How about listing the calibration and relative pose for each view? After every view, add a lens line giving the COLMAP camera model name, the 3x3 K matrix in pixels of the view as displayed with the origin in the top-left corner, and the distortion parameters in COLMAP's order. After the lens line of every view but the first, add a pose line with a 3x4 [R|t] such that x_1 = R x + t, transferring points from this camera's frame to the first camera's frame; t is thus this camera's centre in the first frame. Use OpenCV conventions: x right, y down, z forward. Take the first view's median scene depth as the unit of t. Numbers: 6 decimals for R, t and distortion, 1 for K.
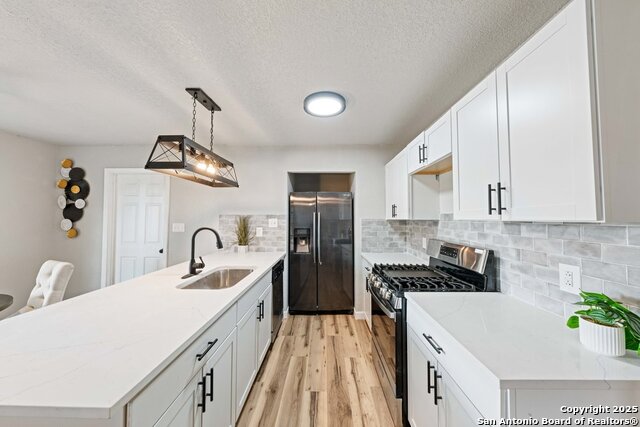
lens RADIAL K [[215.8, 0, 323.3], [0, 215.8, 209.0], [0, 0, 1]] dist [0.001249, 0.000079]
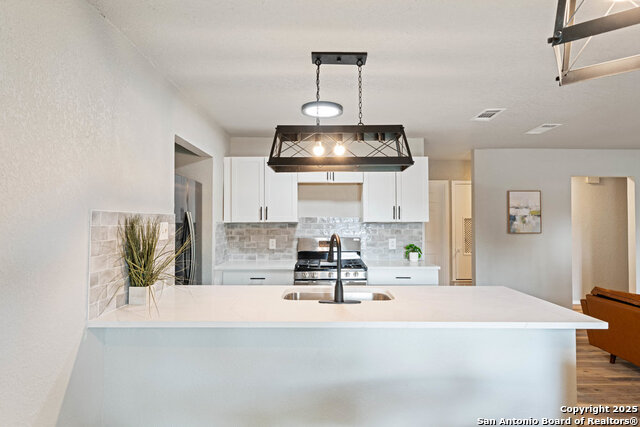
lens RADIAL K [[357.4, 0, 320.0], [0, 357.4, 213.5], [0, 0, 1]] dist [-0.001506, -0.000418]
pose [[-0.019318, 0.019422, 0.999625, -1.724677], [-0.040776, 0.998964, -0.020198, 0.042980], [-0.998982, -0.041151, -0.018506, 1.073640]]
